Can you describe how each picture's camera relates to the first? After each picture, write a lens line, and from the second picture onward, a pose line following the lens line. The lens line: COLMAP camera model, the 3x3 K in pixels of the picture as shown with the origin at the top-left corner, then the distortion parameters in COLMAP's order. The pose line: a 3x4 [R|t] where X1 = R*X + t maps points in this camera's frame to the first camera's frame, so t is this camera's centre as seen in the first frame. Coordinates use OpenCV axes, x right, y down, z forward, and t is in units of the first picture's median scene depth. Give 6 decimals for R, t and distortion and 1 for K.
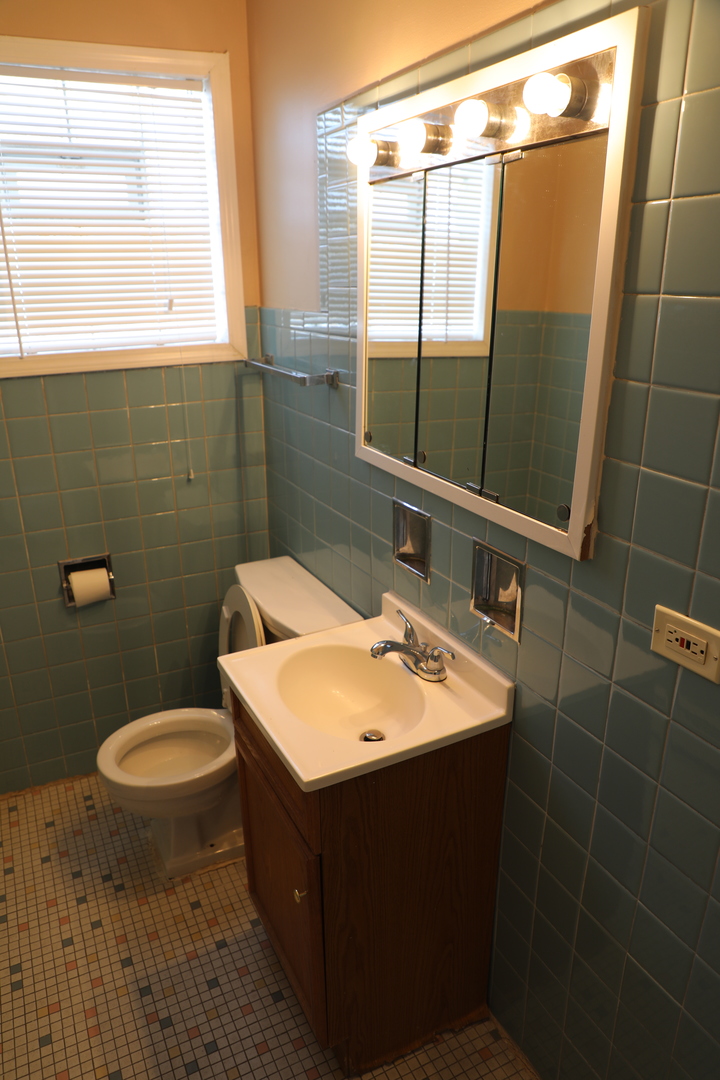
lens RADIAL K [[735.9, 0, 354.8], [0, 735.9, 549.6], [0, 0, 1]] dist [-0.070932, 0.036446]
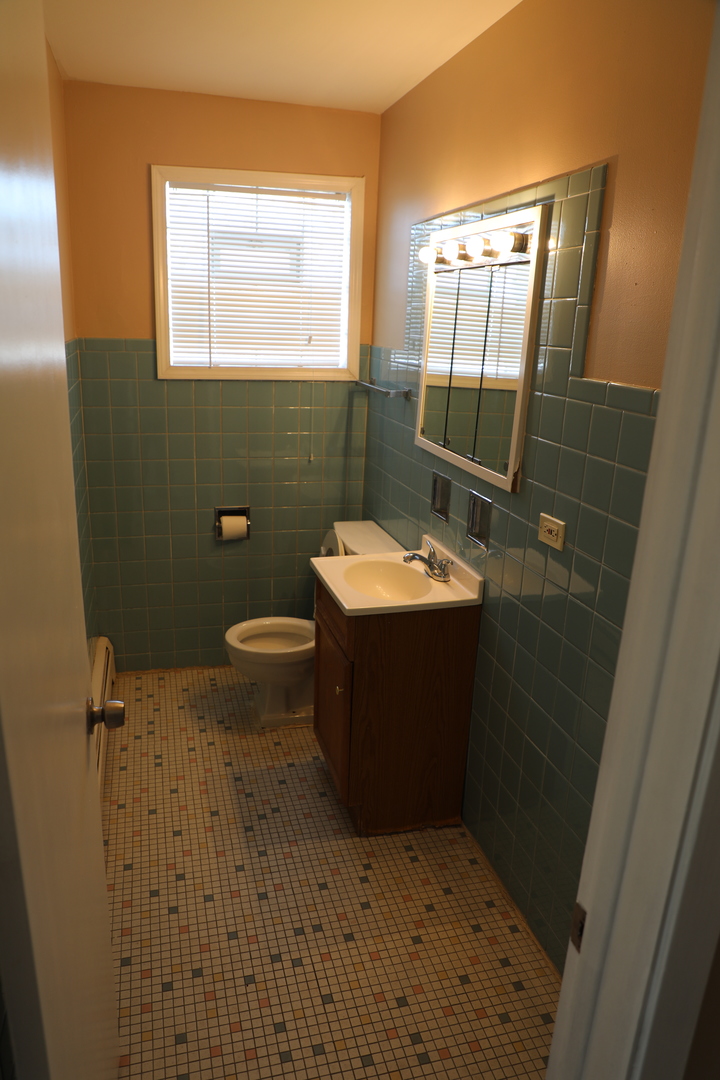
lens RADIAL K [[735.9, 0, 366.1], [0, 735.9, 543.7], [0, 0, 1]] dist [-0.070932, 0.036446]
pose [[0.982505, 0.100317, -0.156908, 0.152724], [-0.110426, 0.992244, -0.057070, 0.166785], [0.149966, 0.073399, 0.985963, -0.475906]]
